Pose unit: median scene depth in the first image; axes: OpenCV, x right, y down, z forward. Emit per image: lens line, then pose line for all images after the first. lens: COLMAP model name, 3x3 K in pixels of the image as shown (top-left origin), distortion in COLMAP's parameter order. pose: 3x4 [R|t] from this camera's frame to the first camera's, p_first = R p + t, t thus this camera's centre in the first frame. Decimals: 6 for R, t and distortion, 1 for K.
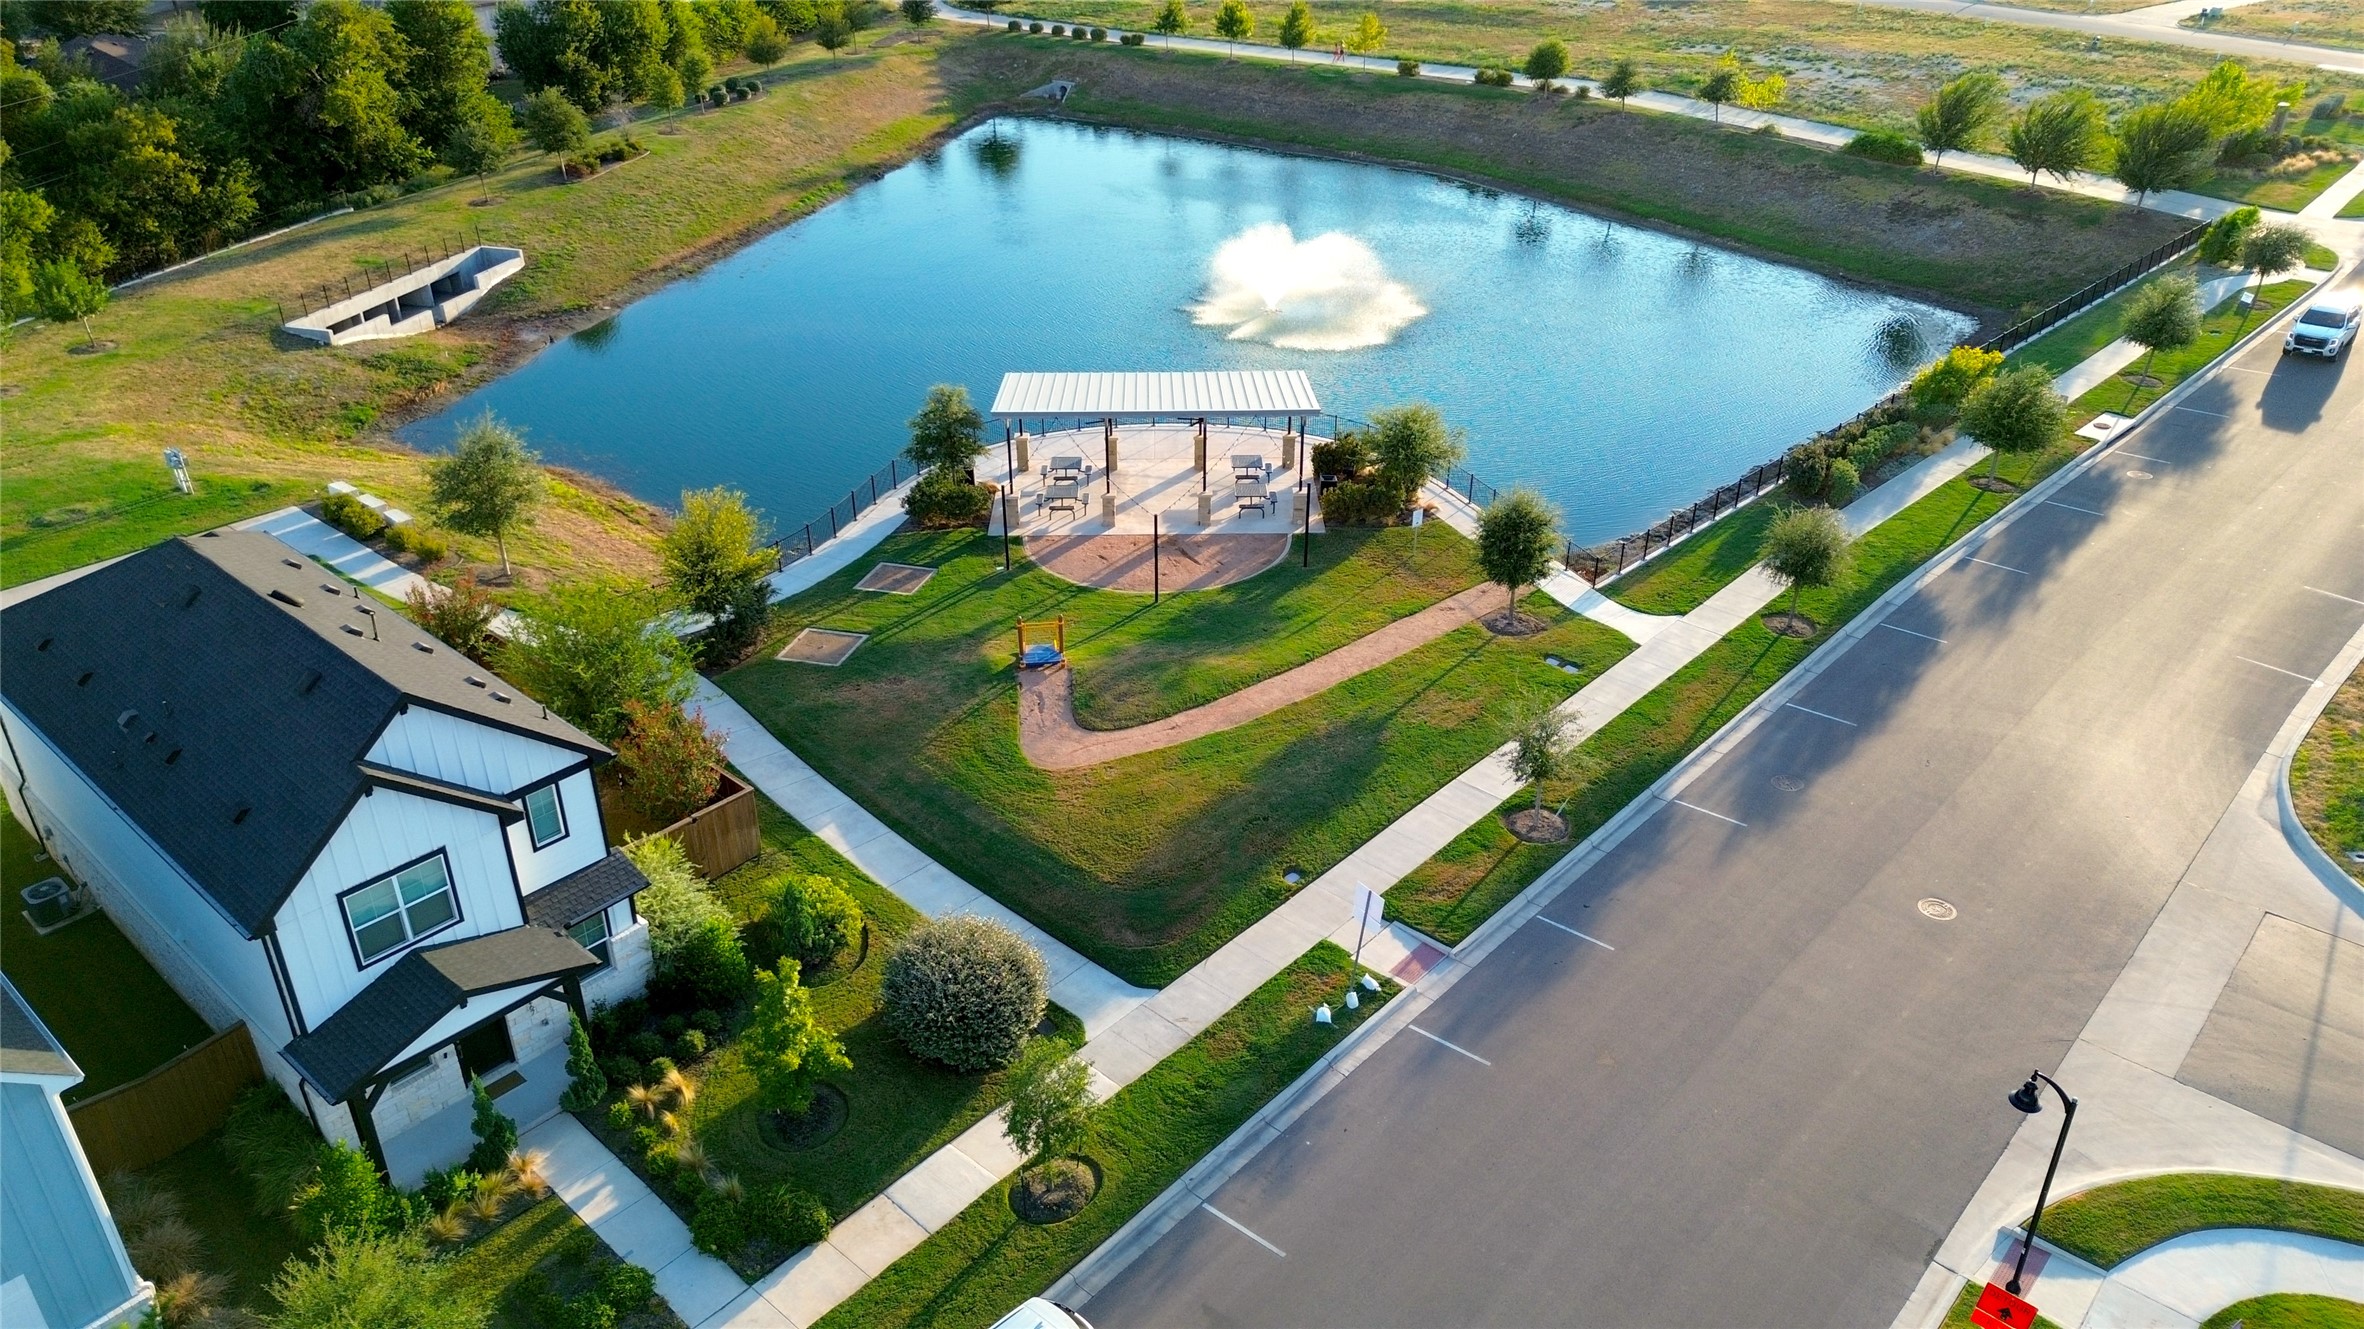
lens RADIAL K [[1667.5, 0, 1182.0], [0, 1667.5, 664.5], [0, 0, 1]] dist [0.062628, -0.062055]
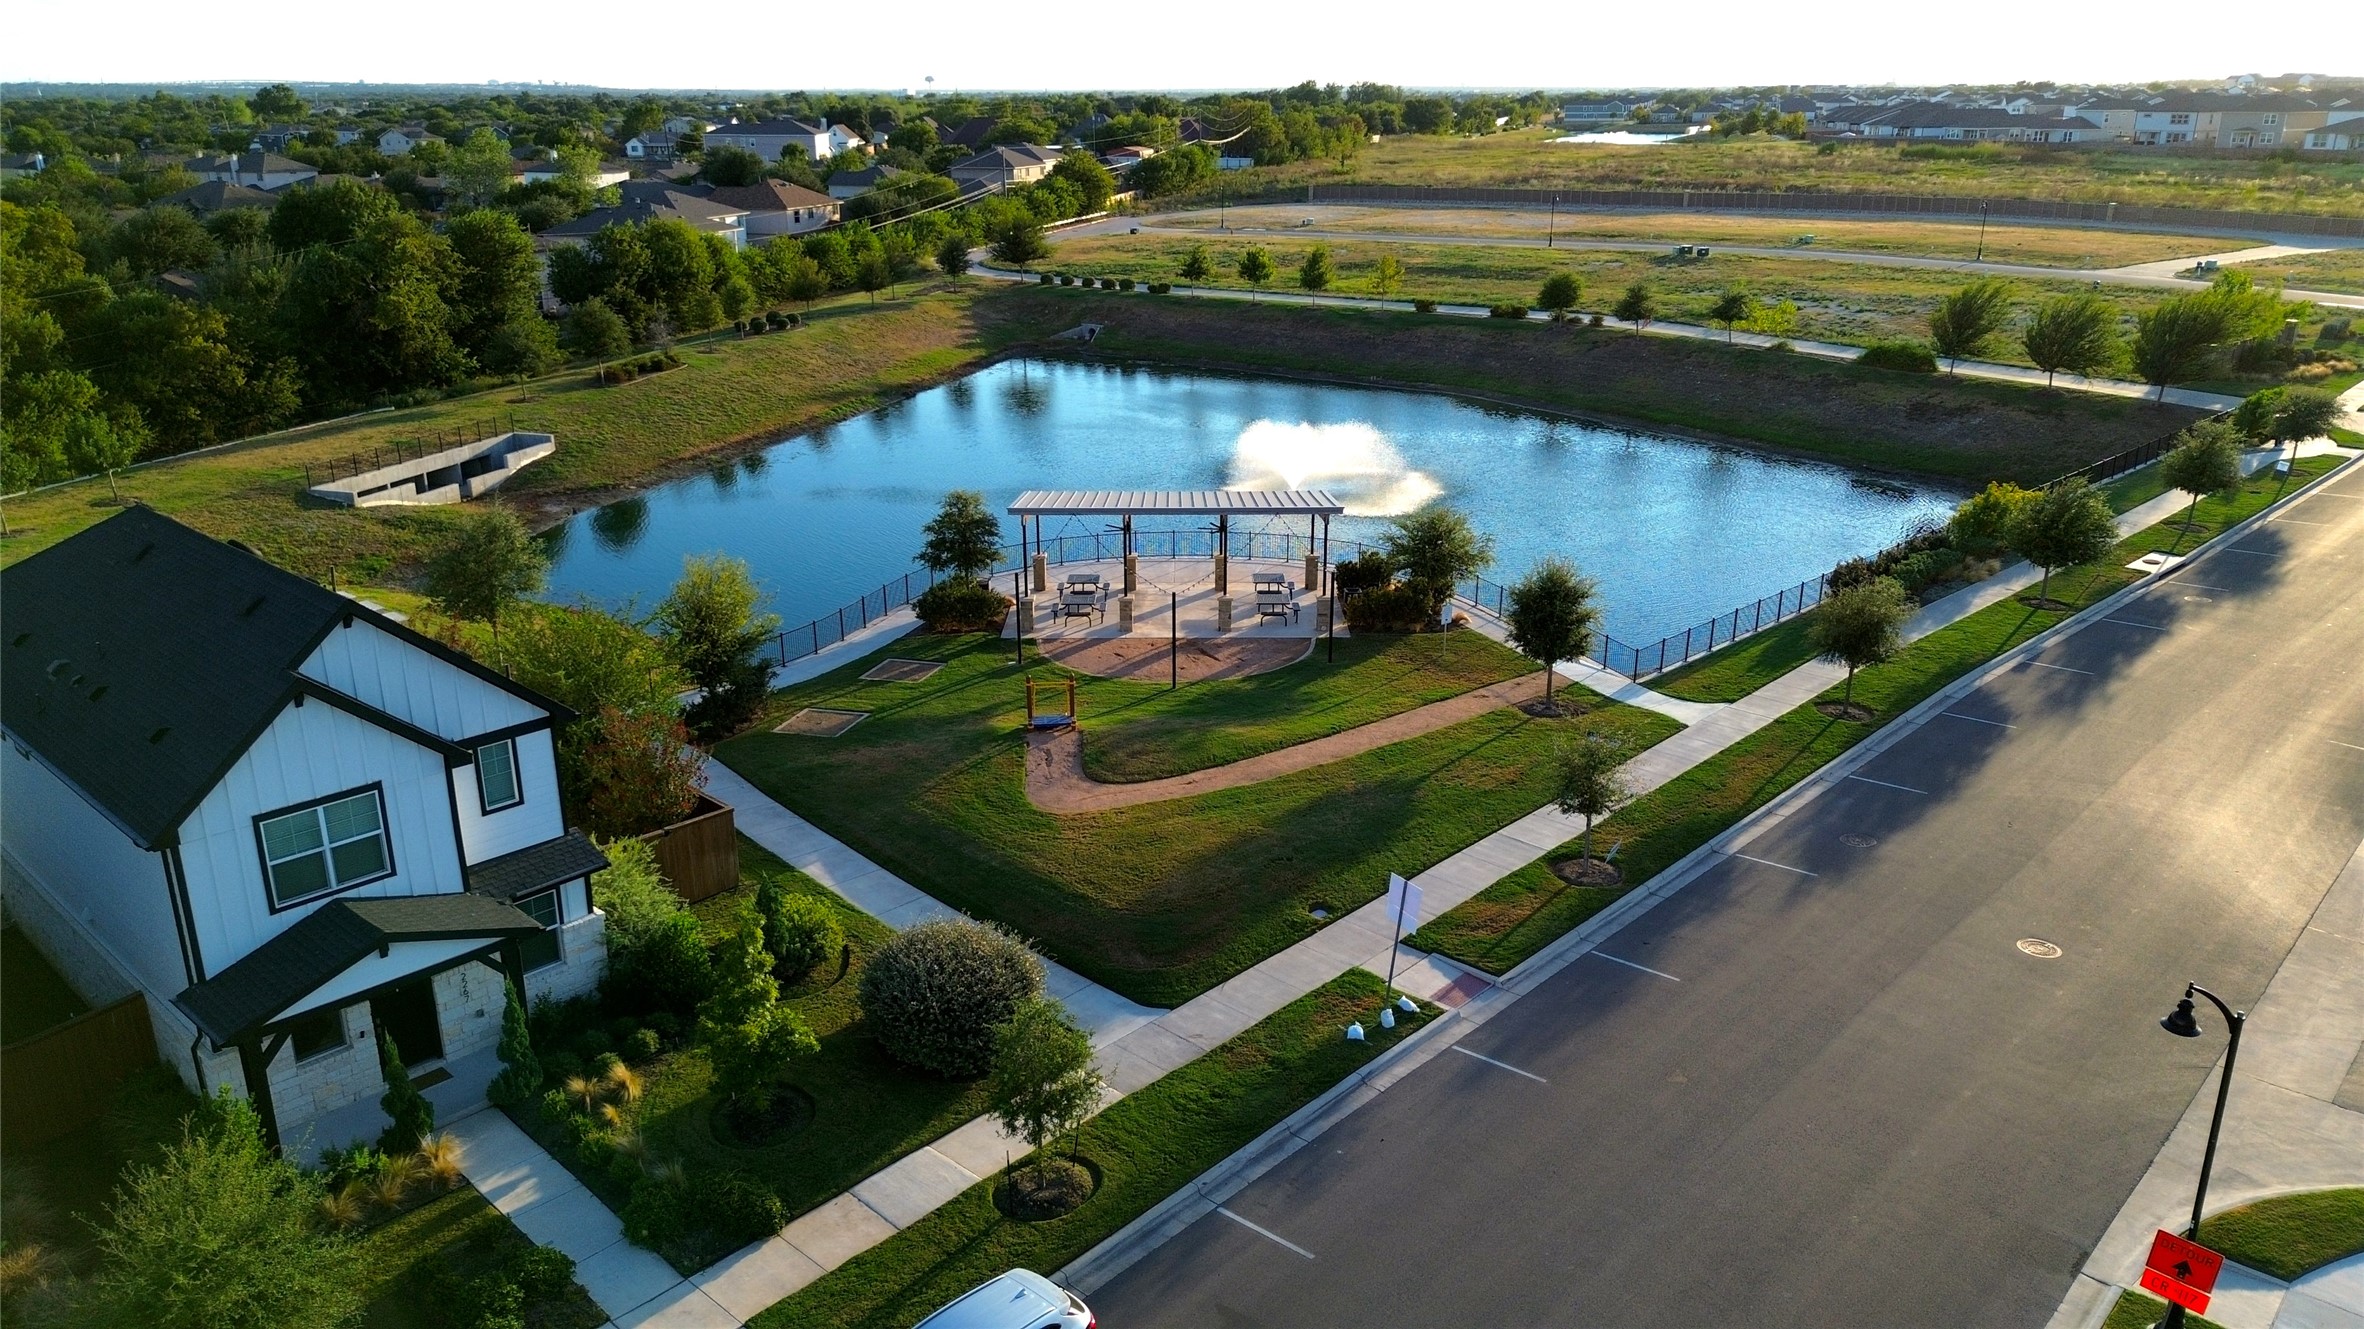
lens RADIAL K [[1667.5, 0, 1182.0], [0, 1667.5, 664.5], [0, 0, 1]] dist [0.062628, -0.062055]
pose [[0.999879, 0.005084, -0.014708, 0.003019], [-0.007624, 0.983959, -0.178232, 0.114145], [0.013566, 0.178323, 0.983878, 0.058194]]
